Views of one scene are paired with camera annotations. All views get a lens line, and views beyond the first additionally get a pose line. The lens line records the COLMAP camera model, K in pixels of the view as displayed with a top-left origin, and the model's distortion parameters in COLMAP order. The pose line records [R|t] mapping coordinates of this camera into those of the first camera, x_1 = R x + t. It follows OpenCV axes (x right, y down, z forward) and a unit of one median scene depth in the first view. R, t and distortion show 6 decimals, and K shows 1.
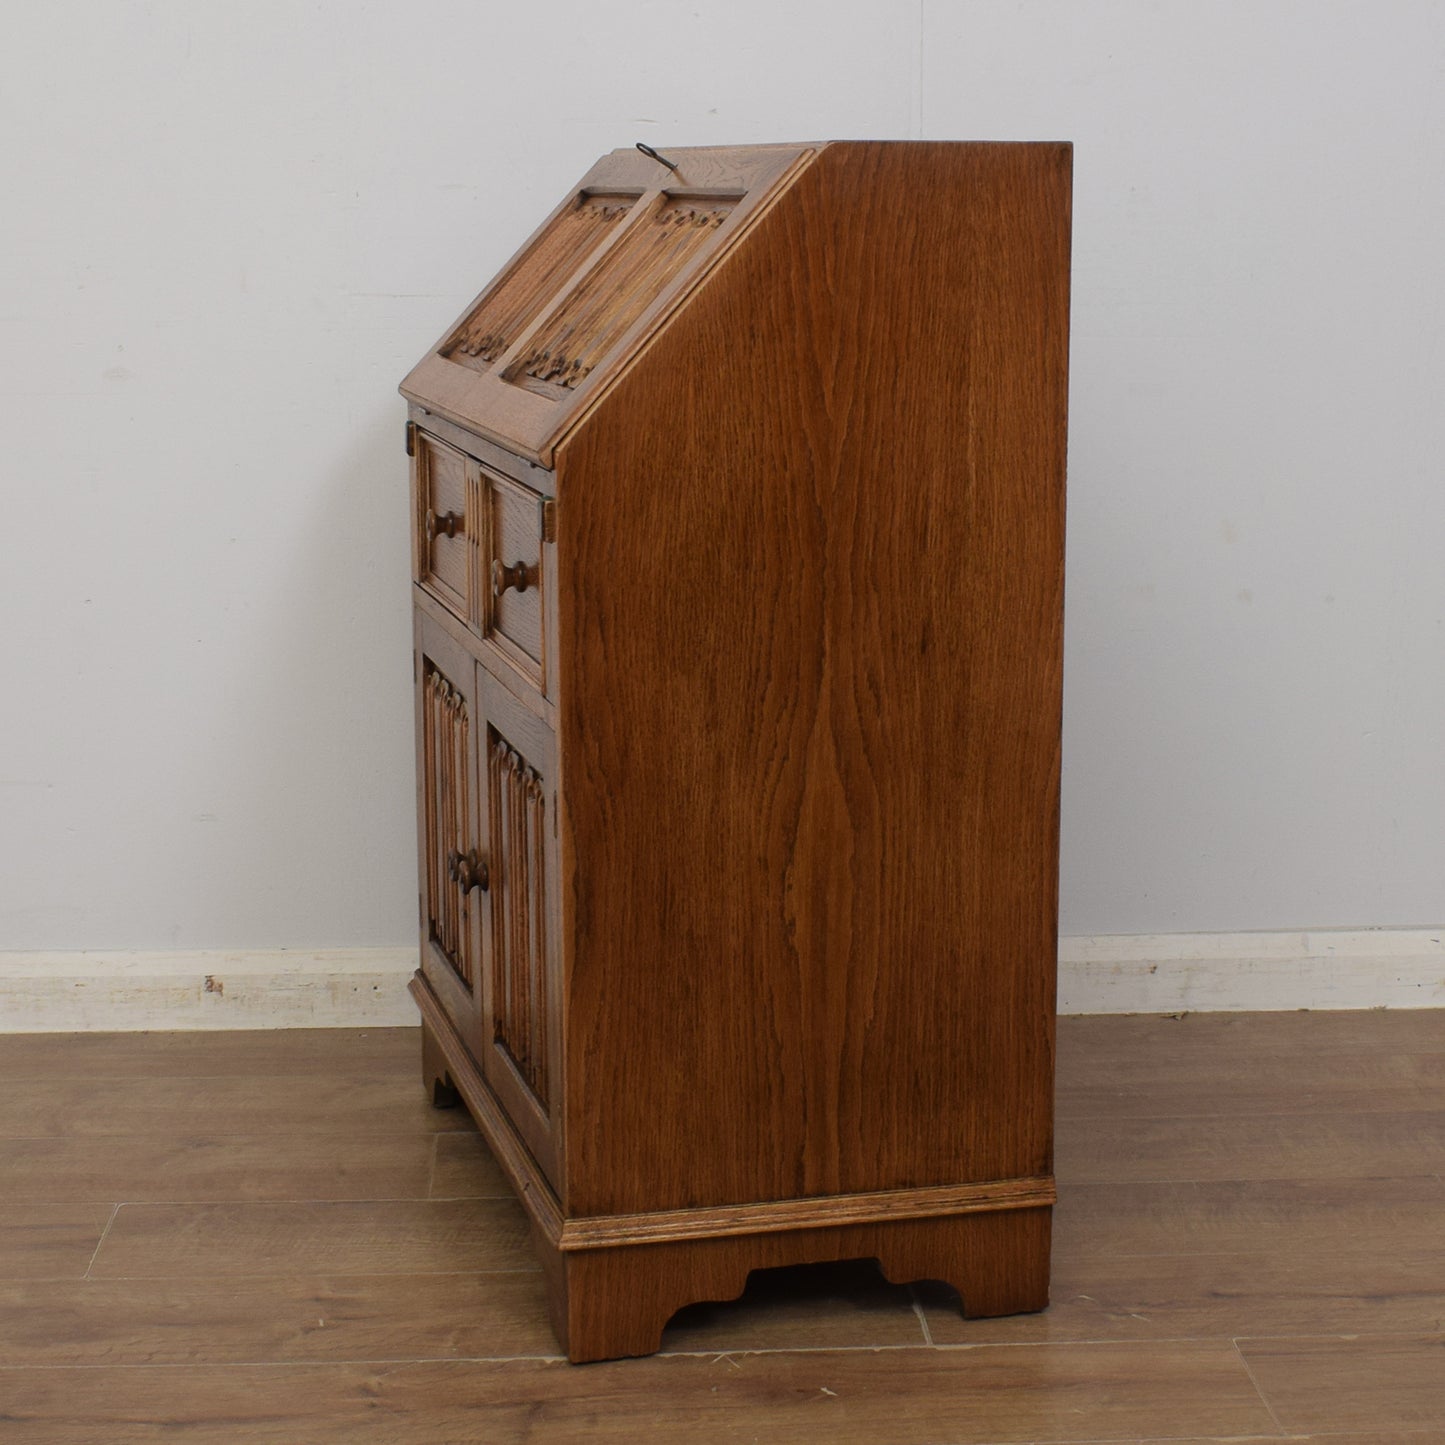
lens RADIAL K [[2688.1, 0, 723.2], [0, 2688.1, 709.5], [0, 0, 1]] dist [-0.102227, 0.000000]
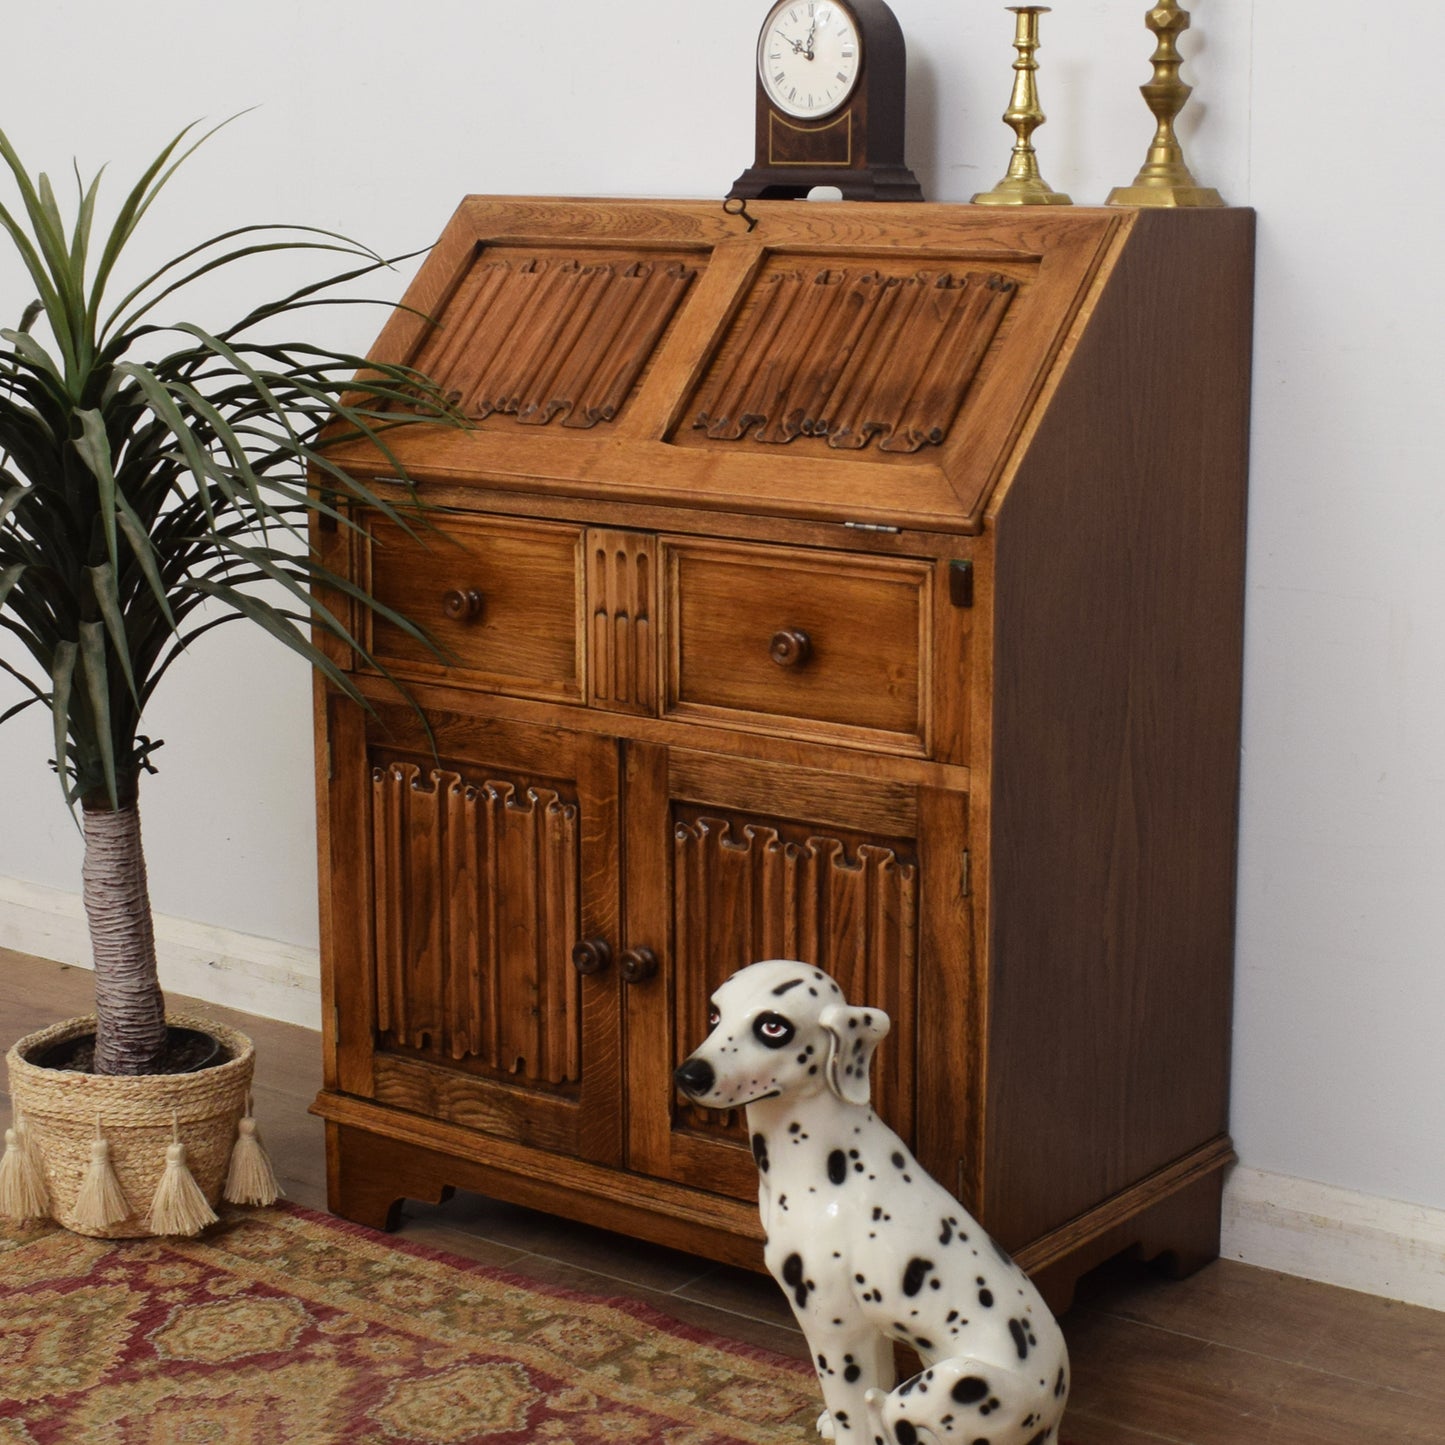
lens RADIAL K [[2883.9, 0, 865.2], [0, 2883.9, 692.3], [0, 0, 1]] dist [-0.109005, 0.000000]
pose [[0.763158, -0.111864, 0.636456, -0.762182], [0.114972, 0.992694, 0.036617, -0.071557], [-0.635902, 0.045230, 0.770444, 0.180938]]
